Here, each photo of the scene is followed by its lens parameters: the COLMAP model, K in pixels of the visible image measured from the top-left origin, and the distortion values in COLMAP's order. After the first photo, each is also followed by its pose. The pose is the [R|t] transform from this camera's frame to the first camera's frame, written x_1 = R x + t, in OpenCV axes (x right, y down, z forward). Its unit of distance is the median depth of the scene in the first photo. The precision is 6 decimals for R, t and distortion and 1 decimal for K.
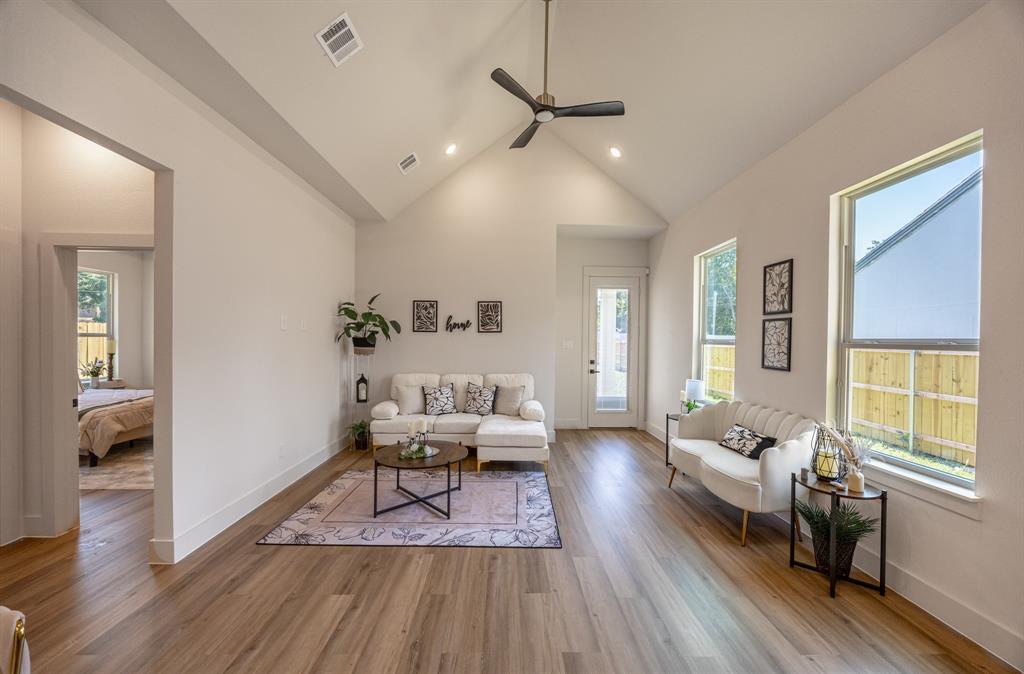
lens RADIAL K [[385.6, 0, 510.5], [0, 385.6, 343.7], [0, 0, 1]] dist [-0.000807, -0.000118]
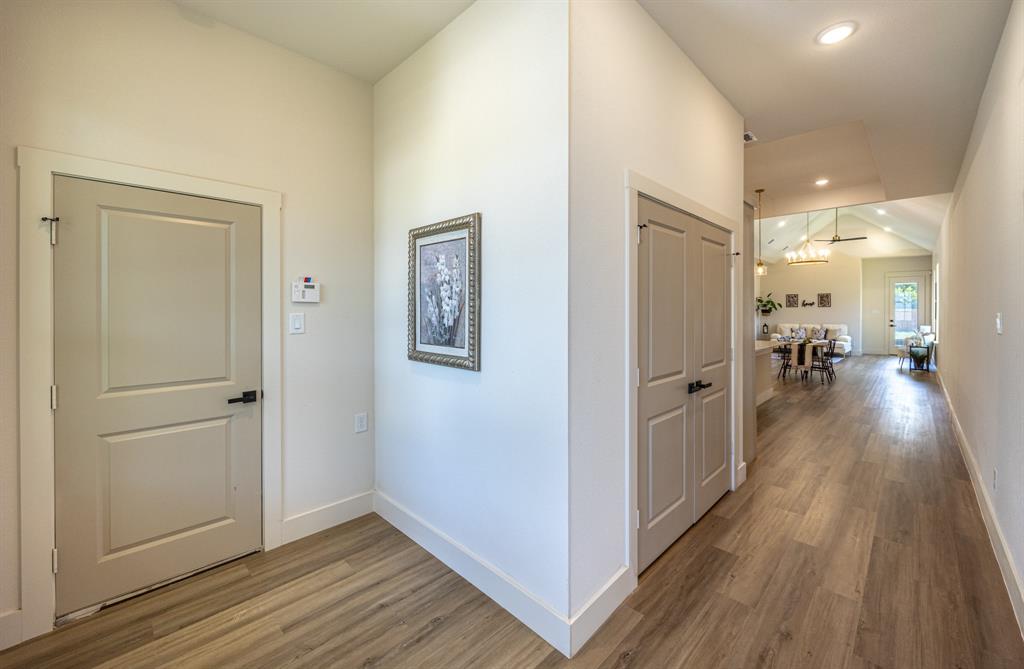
lens RADIAL K [[409.5, 0, 520.6], [0, 409.5, 311.0], [0, 0, 1]] dist [0.000361, 0.000014]
pose [[0.708934, -0.009072, -0.705216, 0.434460], [-0.001495, 0.999896, -0.014366, 0.038251], [0.705273, 0.011239, 0.708847, -2.289761]]
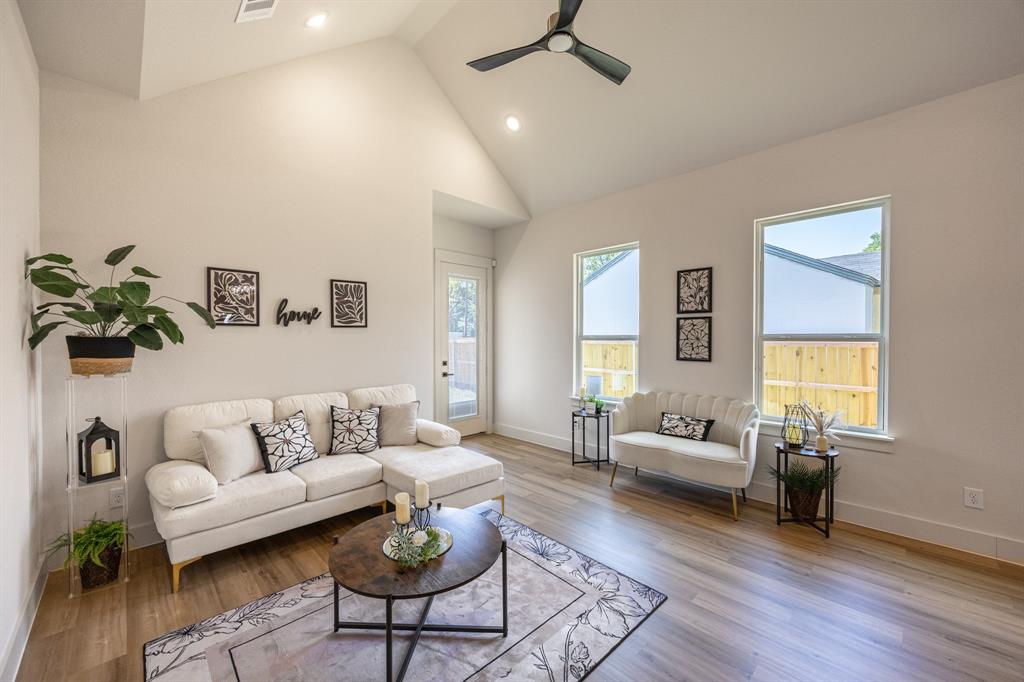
lens RADIAL K [[398.6, 0, 510.7], [0, 398.6, 342.3], [0, 0, 1]] dist [-0.001789, -0.000088]
pose [[0.727273, -0.018832, 0.686090, -0.356727], [0.015760, 0.999818, 0.010738, -0.006944], [-0.686167, 0.003003, 0.727437, 0.335286]]
